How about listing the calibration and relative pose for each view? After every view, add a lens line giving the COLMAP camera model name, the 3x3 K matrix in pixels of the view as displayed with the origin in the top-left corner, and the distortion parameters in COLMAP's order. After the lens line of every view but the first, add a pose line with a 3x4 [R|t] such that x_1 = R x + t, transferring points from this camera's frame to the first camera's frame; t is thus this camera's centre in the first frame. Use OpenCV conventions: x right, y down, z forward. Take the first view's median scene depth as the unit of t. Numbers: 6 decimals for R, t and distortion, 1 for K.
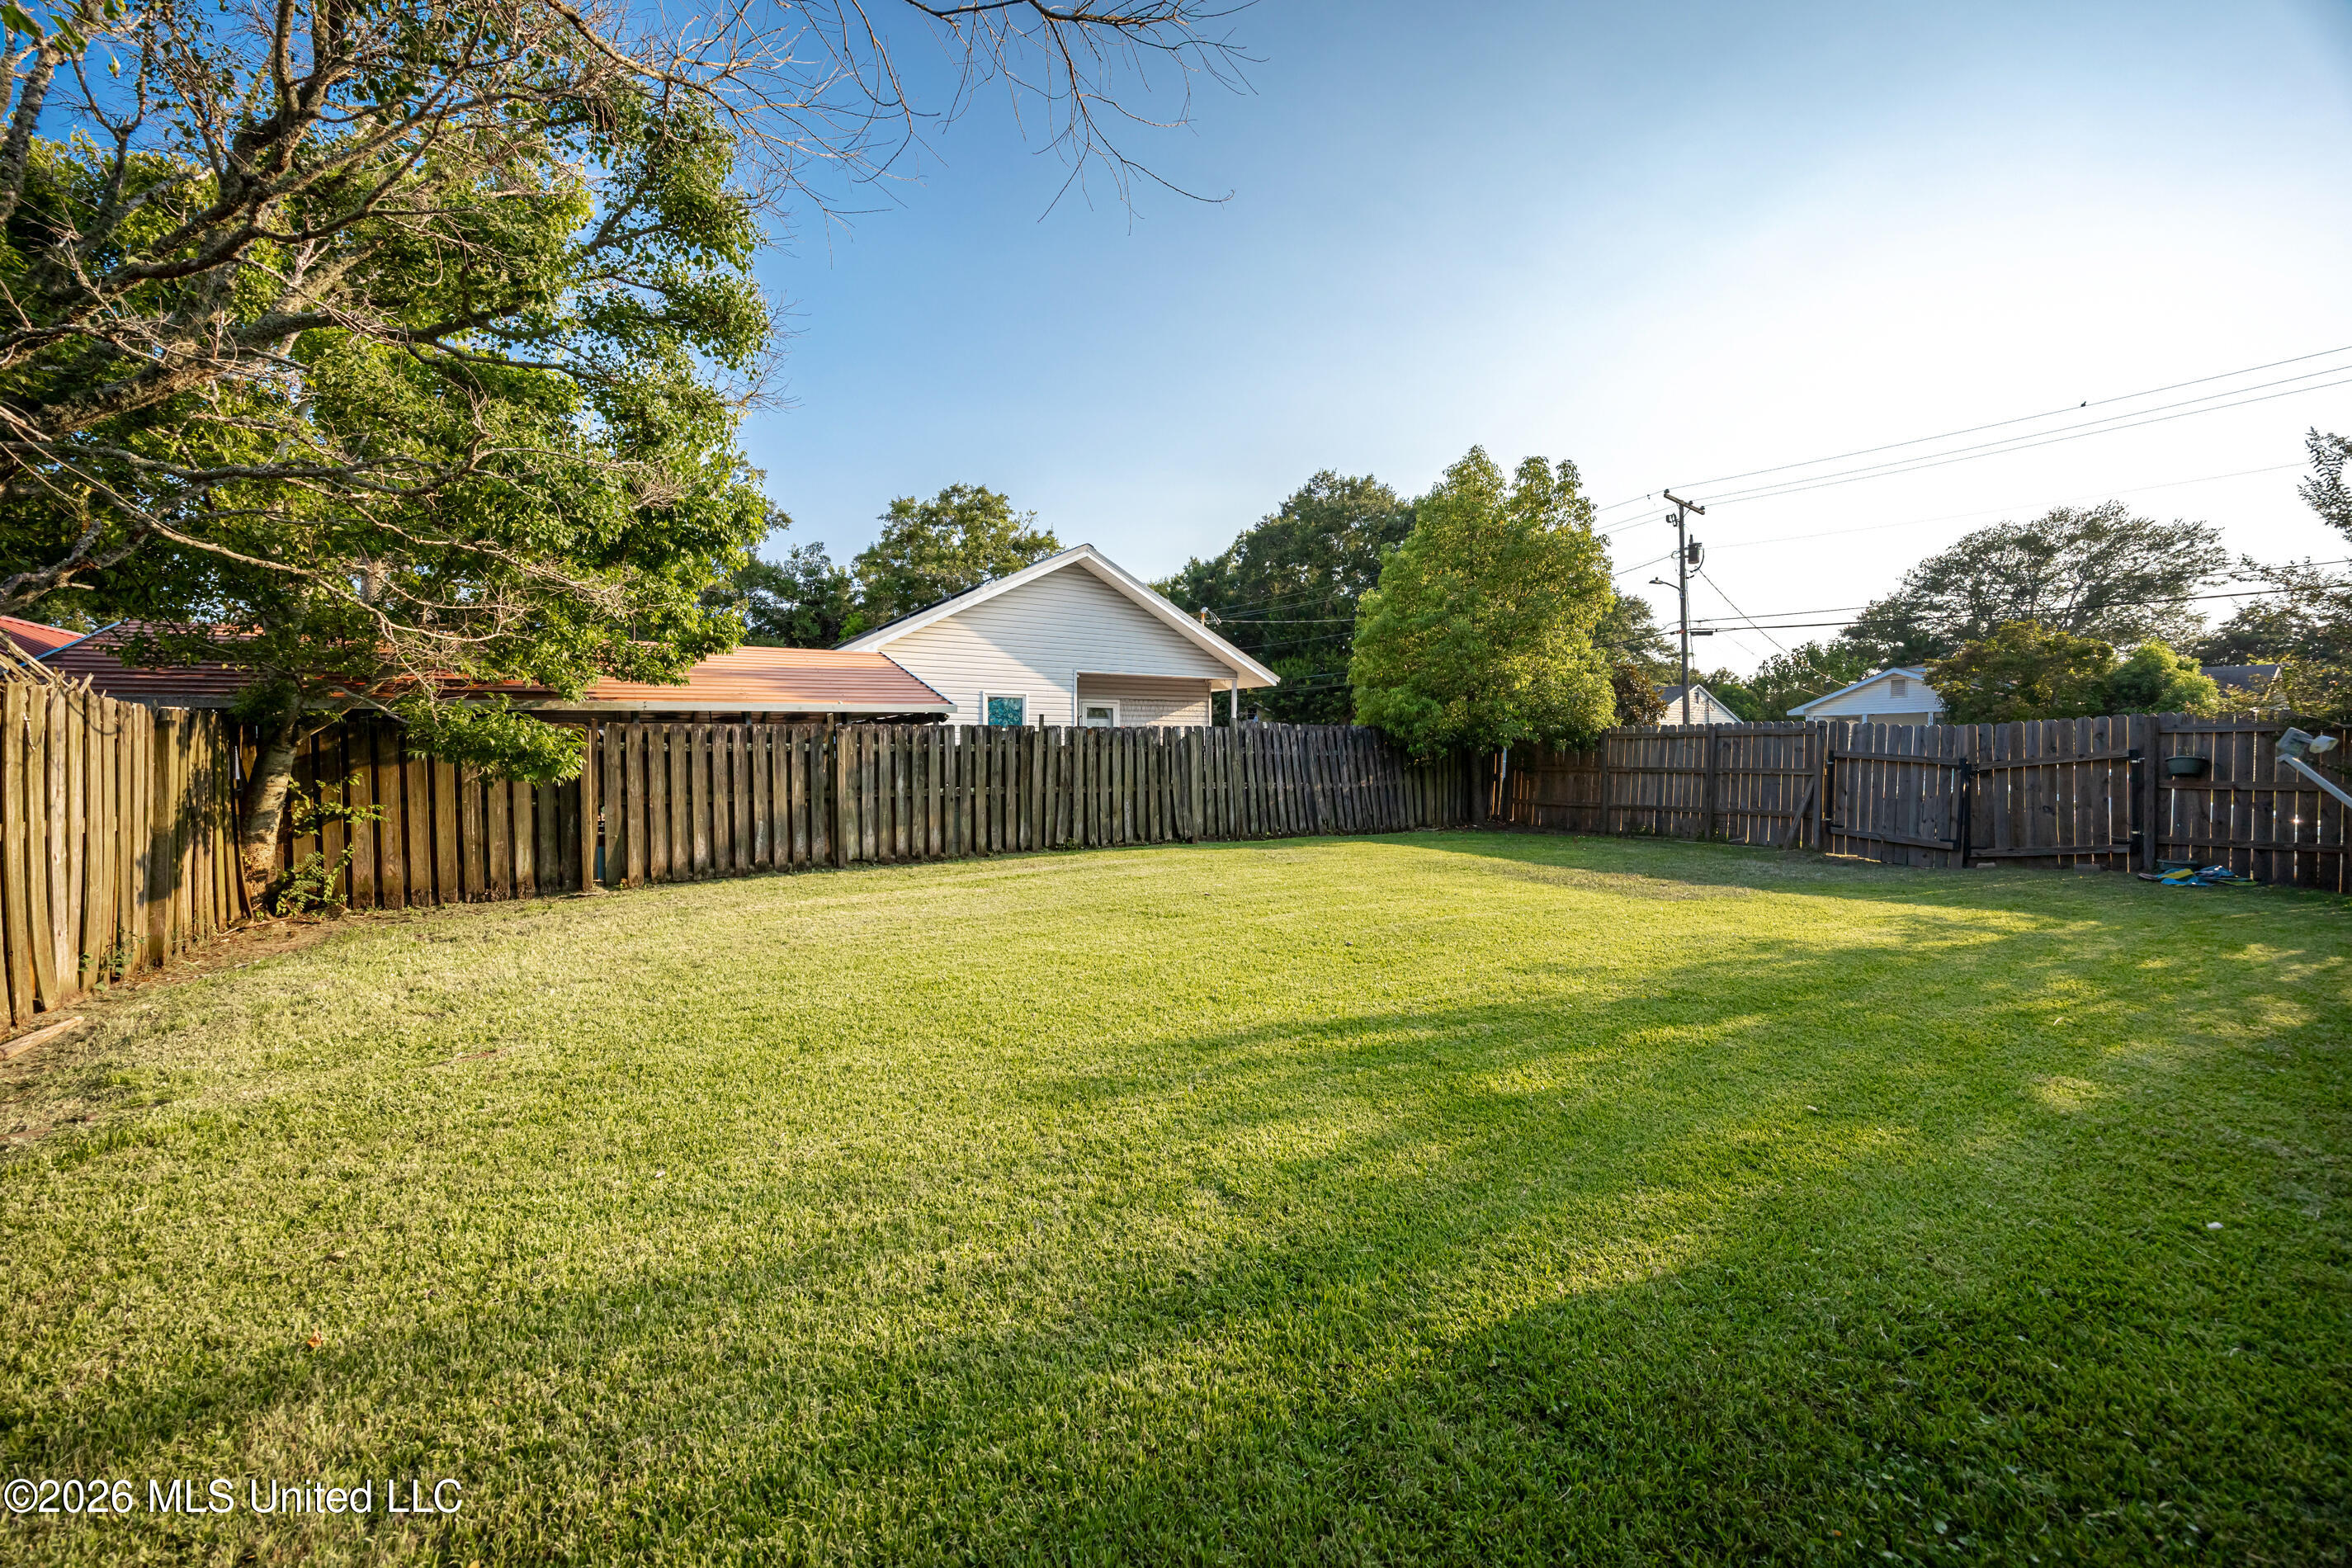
lens RADIAL K [[931.3, 0, 1178.0], [0, 931.3, 765.7], [0, 0, 1]] dist [0.000424, -0.000029]
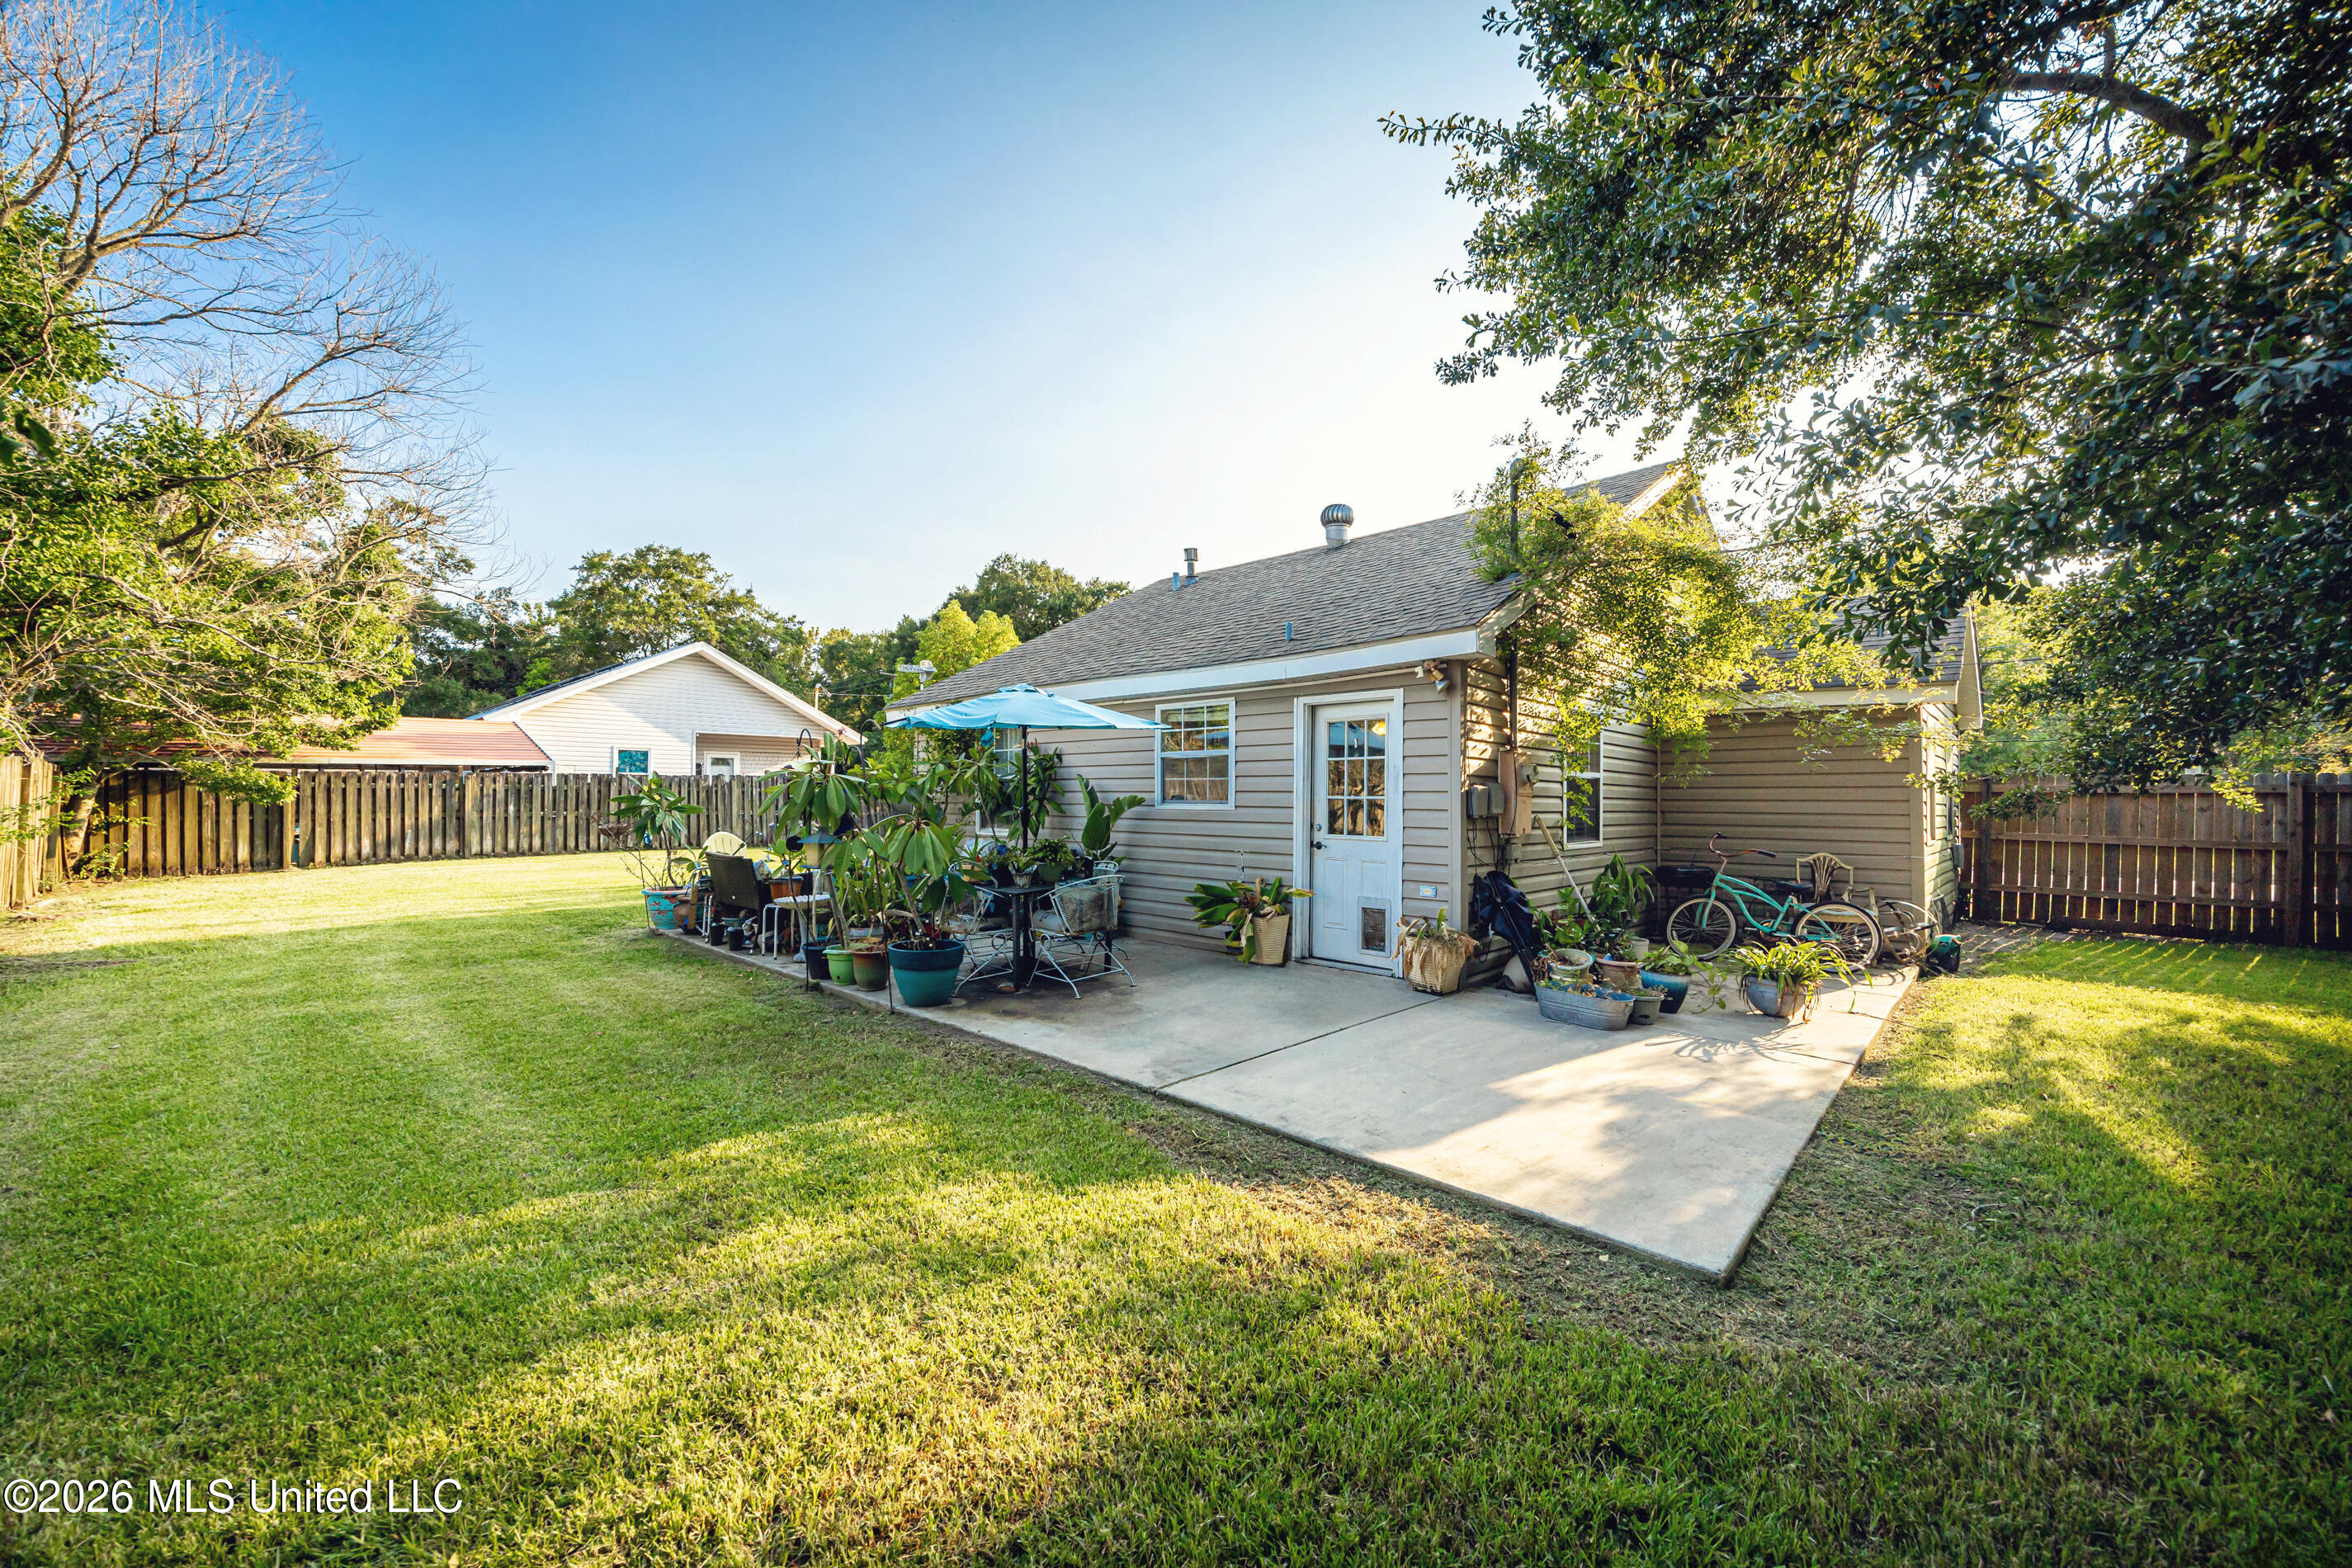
lens RADIAL K [[903.2, 0, 1176.0], [0, 903.2, 784.0], [0, 0, 1]] dist [-0.000213, -0.000371]
pose [[0.966458, 0.008473, 0.256684, 0.450739], [-0.001988, 0.999673, -0.025511, 0.015006], [-0.256816, 0.024145, 0.966159, -0.892926]]
